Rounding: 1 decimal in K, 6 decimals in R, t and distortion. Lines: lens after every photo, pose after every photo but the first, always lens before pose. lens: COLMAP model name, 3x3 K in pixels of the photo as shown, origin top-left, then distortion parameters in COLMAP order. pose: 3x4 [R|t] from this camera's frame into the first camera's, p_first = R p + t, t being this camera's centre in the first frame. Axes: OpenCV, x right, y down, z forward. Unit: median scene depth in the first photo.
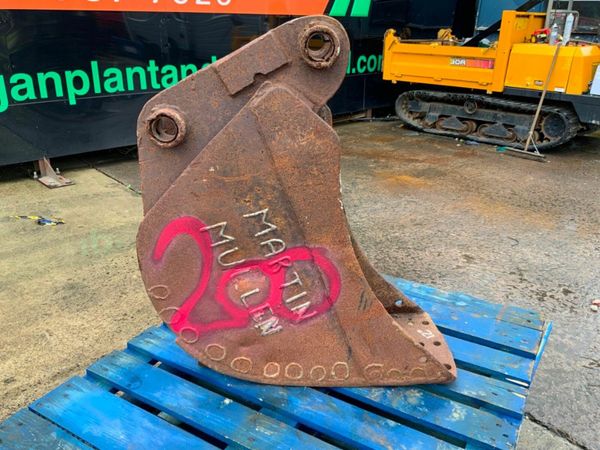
lens RADIAL K [[498.6, 0, 300.0], [0, 498.6, 225.0], [0, 0, 1]] dist [0.042537, -0.088663]
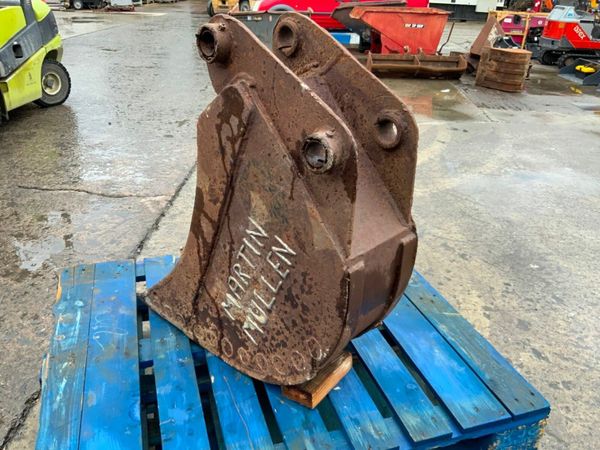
lens RADIAL K [[498.6, 0, 300.0], [0, 498.6, 225.0], [0, 0, 1]] dist [0.042537, -0.088663]
pose [[-0.731876, -0.332625, 0.594742, -0.150450], [0.223661, 0.707169, 0.670736, -0.147935], [-0.643687, 0.623917, -0.443165, 0.317553]]
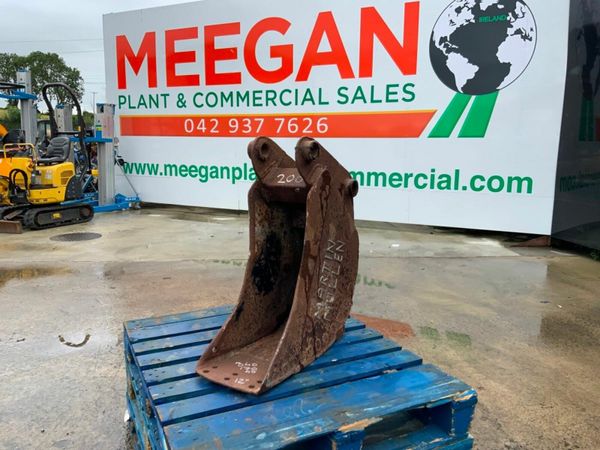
lens RADIAL K [[498.6, 0, 300.0], [0, 498.6, 225.0], [0, 0, 1]] dist [0.042537, -0.088663]
pose [[-0.563465, 0.114852, -0.818117, 0.287501], [-0.334243, 0.873927, 0.352891, -0.149670], [0.755506, 0.472292, -0.454039, 0.382300]]
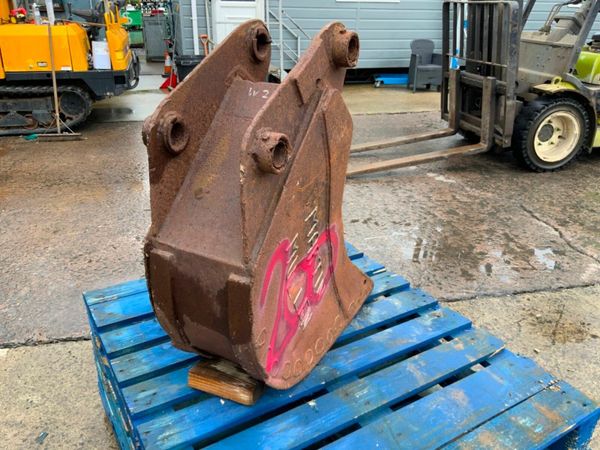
lens RADIAL K [[498.6, 0, 300.0], [0, 498.6, 225.0], [0, 0, 1]] dist [0.042537, -0.088663]
pose [[0.481197, -0.359685, 0.799422, -0.184075], [0.322673, 0.920594, 0.219976, -0.046705], [-0.815065, 0.152100, 0.559048, 0.087035]]
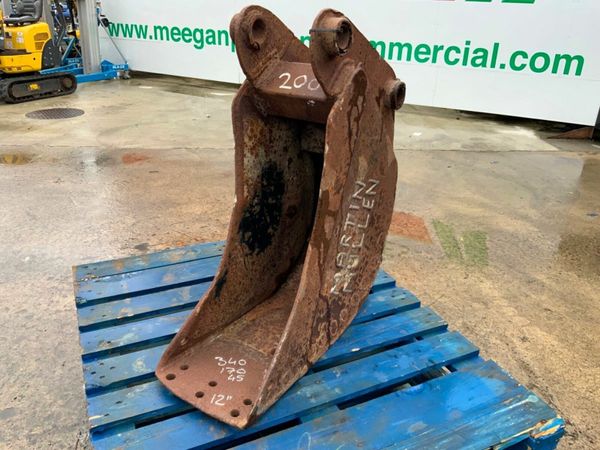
lens RADIAL K [[497.2, 0, 298.2], [0, 497.2, 228.8], [0, 0, 1]] dist [0.039525, -0.085542]
pose [[-0.580180, 0.310811, -0.752853, 0.181817], [-0.349080, 0.740240, 0.574619, -0.128413], [0.735890, 0.596188, -0.320975, 0.308029]]
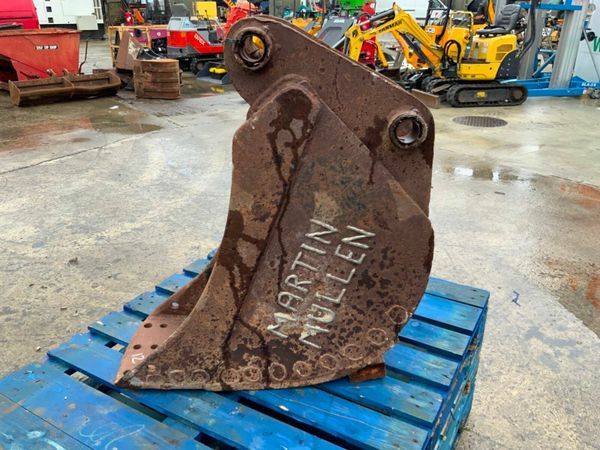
lens RADIAL K [[498.6, 0, 300.0], [0, 498.6, 225.0], [0, 0, 1]] dist [0.042537, -0.088663]
pose [[-0.999894, -0.014042, 0.003975, -0.011935], [-0.006801, 0.689366, 0.724381, -0.161762], [-0.012912, 0.724277, -0.689388, 0.377493]]
